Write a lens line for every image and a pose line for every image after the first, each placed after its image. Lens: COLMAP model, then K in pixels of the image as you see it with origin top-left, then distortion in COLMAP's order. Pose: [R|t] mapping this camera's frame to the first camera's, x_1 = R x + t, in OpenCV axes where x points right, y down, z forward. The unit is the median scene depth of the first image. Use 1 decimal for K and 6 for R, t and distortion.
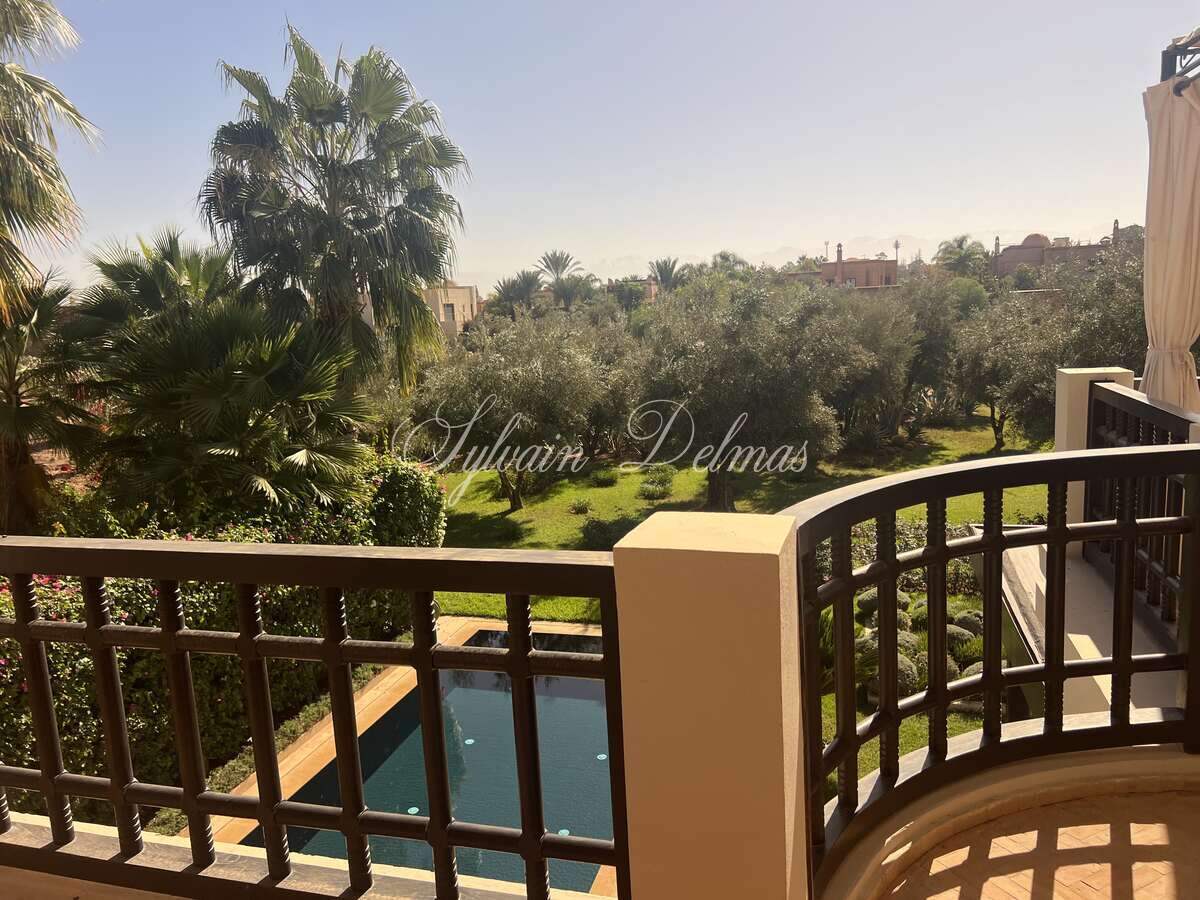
lens RADIAL K [[909.8, 0, 592.0], [0, 909.8, 451.3], [0, 0, 1]] dist [0.023575, 0.004303]
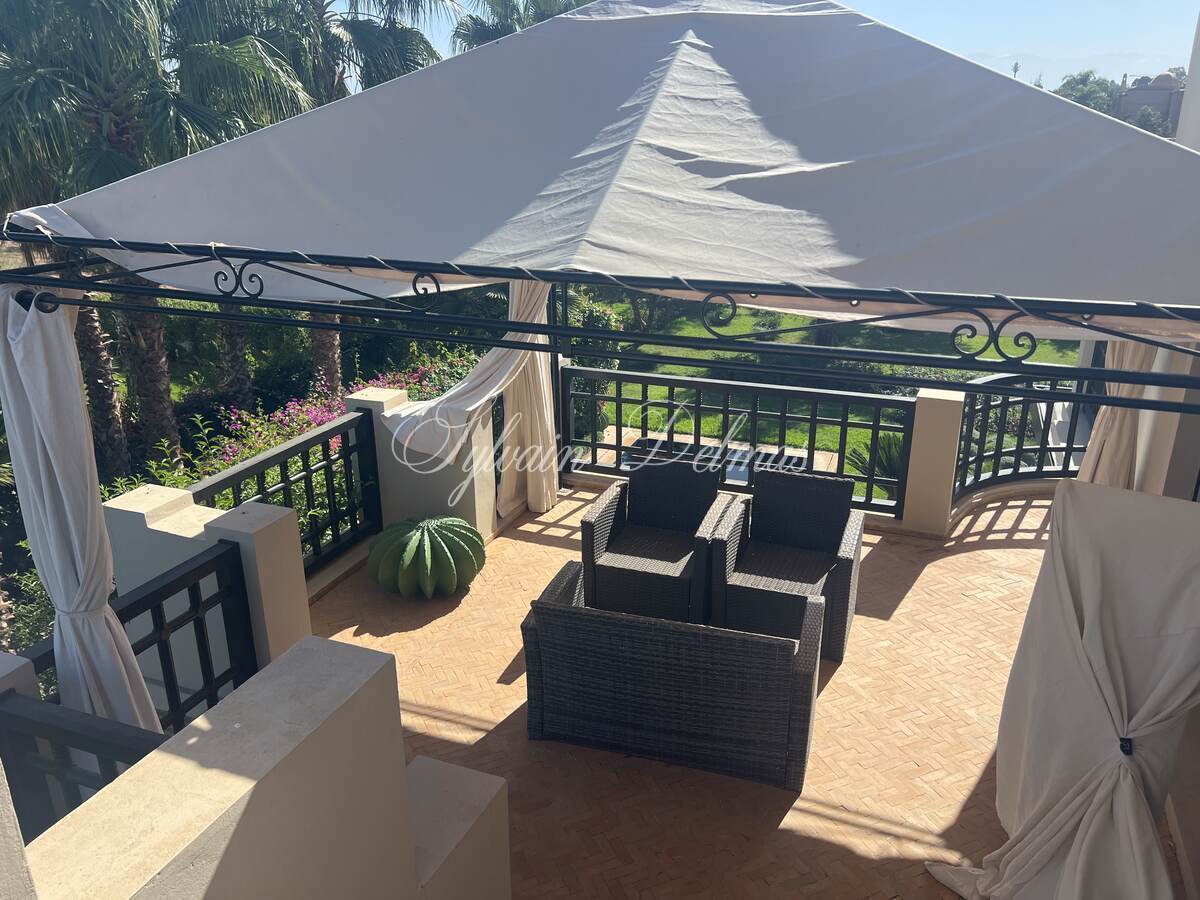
lens RADIAL K [[909.8, 0, 607.1], [0, 909.8, 455.5], [0, 0, 1]] dist [0.023575, 0.004303]
pose [[0.996269, 0.070478, -0.049813, -0.125055], [-0.059420, 0.978731, 0.196354, -0.038337], [0.062592, -0.192662, 0.979267, -0.336400]]
